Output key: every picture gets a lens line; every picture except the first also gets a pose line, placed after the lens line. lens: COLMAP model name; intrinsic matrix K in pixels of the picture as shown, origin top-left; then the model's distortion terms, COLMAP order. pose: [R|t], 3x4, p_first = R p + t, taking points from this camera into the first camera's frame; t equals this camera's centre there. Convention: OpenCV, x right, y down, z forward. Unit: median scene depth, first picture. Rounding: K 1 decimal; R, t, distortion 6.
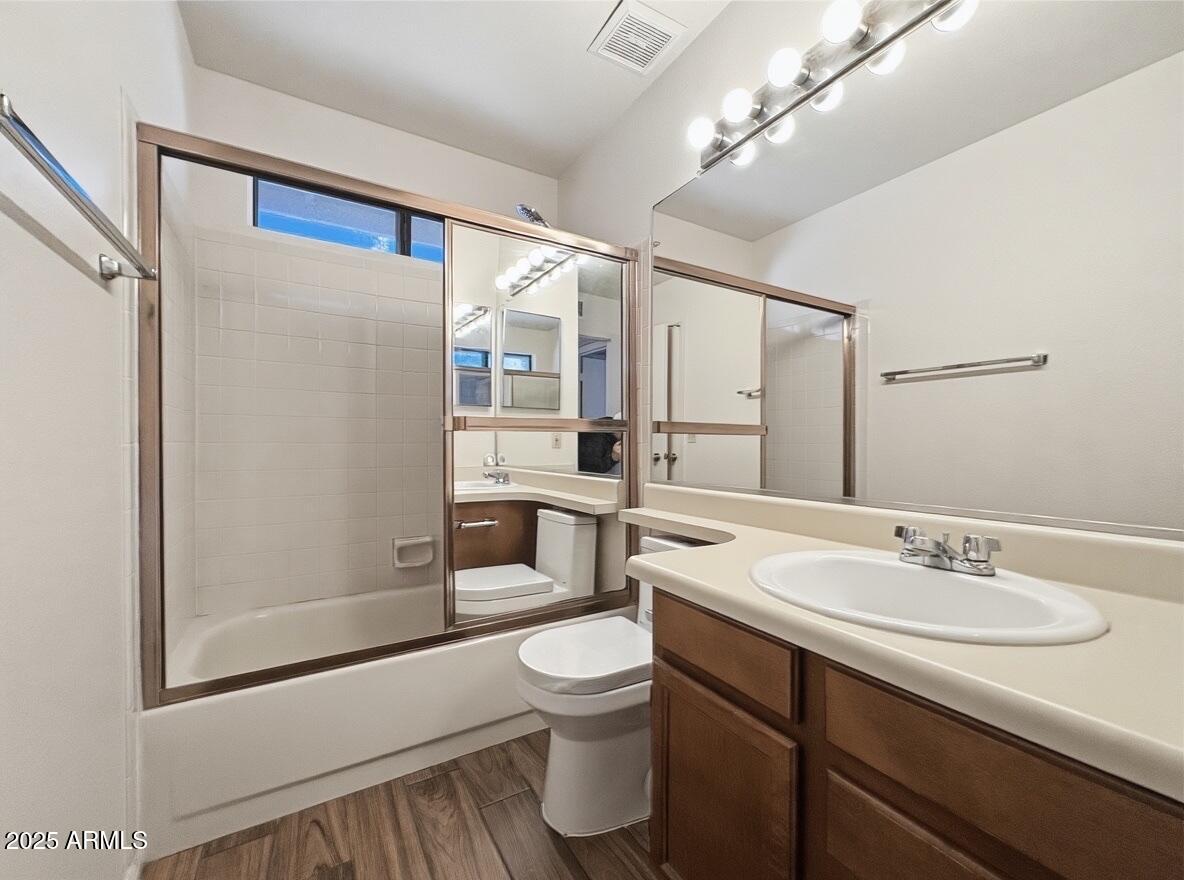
lens RADIAL K [[485.1, 0, 586.7], [0, 485.1, 446.3], [0, 0, 1]] dist [0.013402, 0.000221]
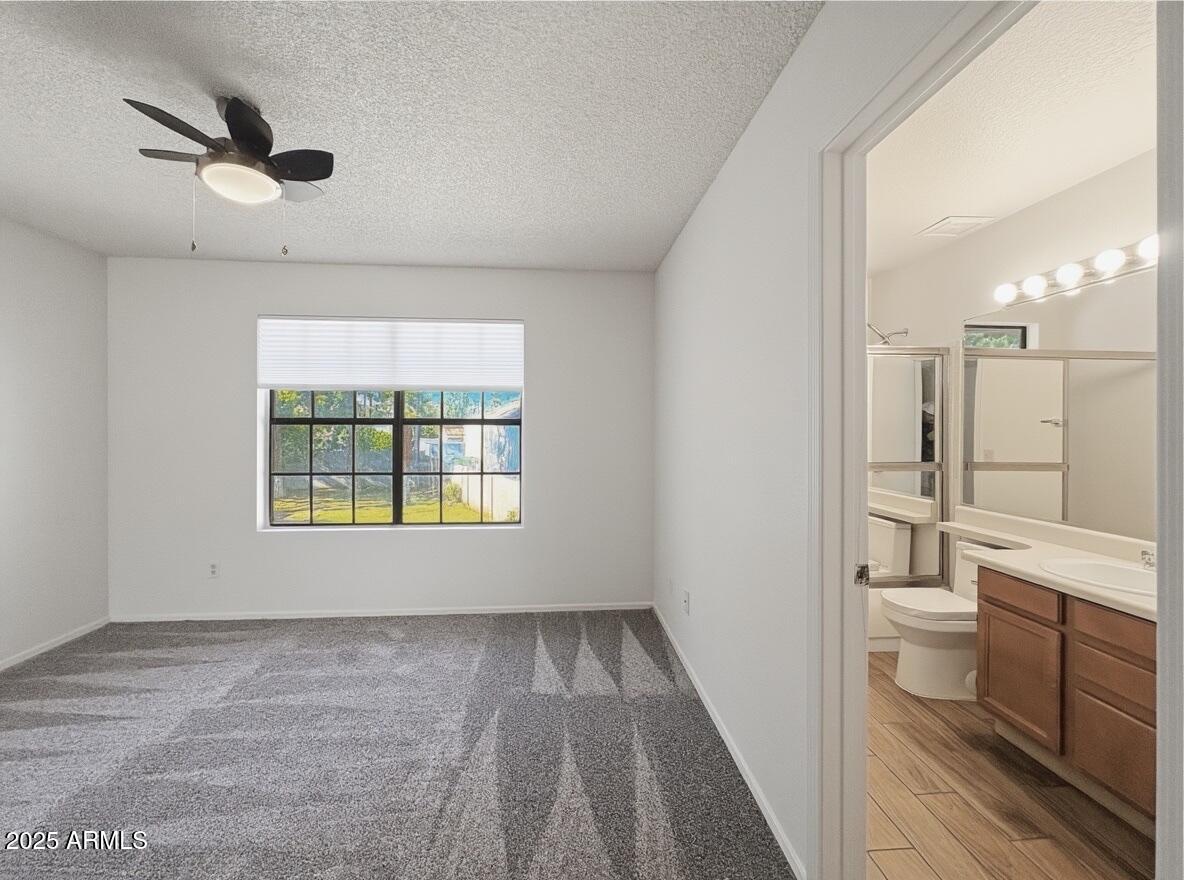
lens RADIAL K [[485.1, 0, 598.7], [0, 485.1, 430.2], [0, 0, 1]] dist [0.013402, 0.000221]
pose [[0.902910, 0.002888, -0.429820, -0.251597], [-0.006083, 0.999963, -0.006059, -0.156563], [0.429787, 0.008085, 0.902894, -0.929659]]
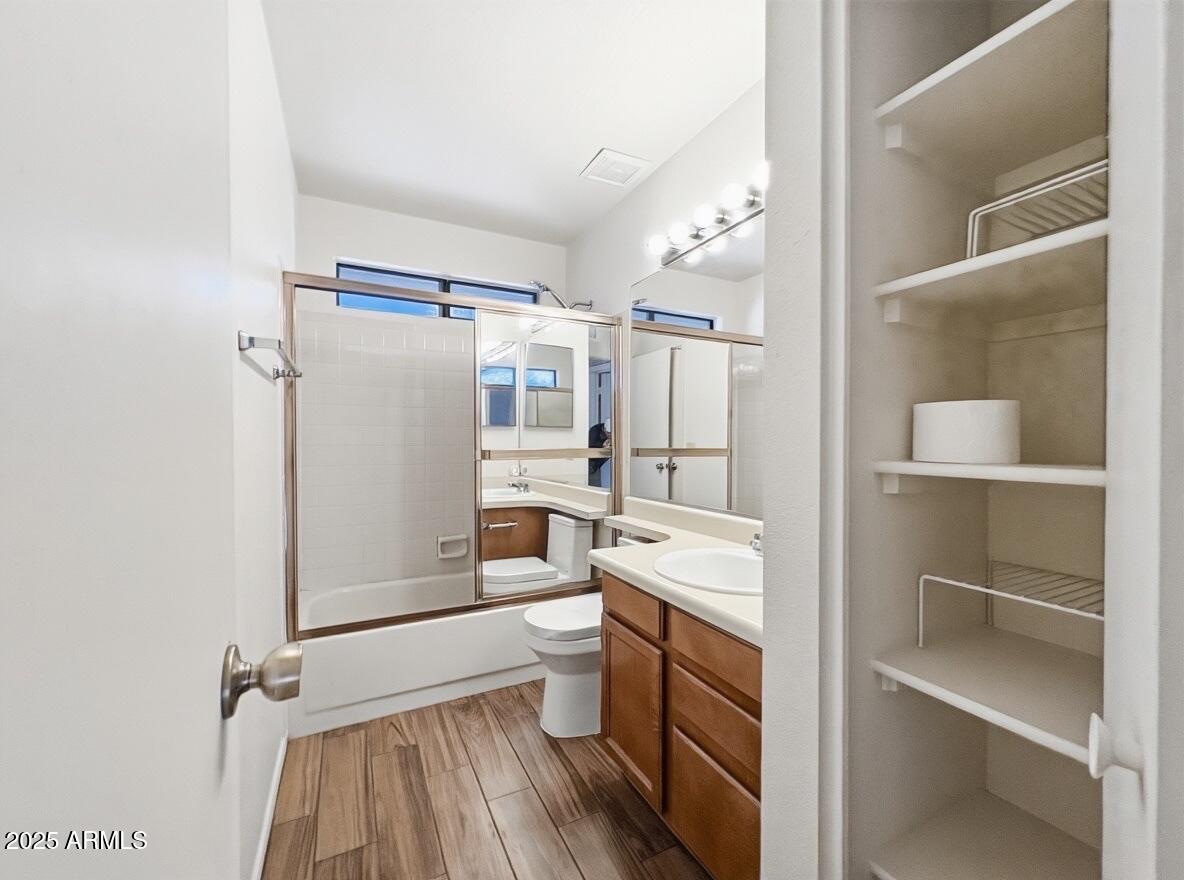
lens RADIAL K [[485.1, 0, 588.6], [0, 485.1, 449.5], [0, 0, 1]] dist [0.013402, 0.000221]
pose [[0.998103, 0.001459, -0.061550, 0.112406], [-0.000761, 0.999935, 0.011365, -0.073861], [0.061562, -0.011296, 0.998039, -0.352524]]
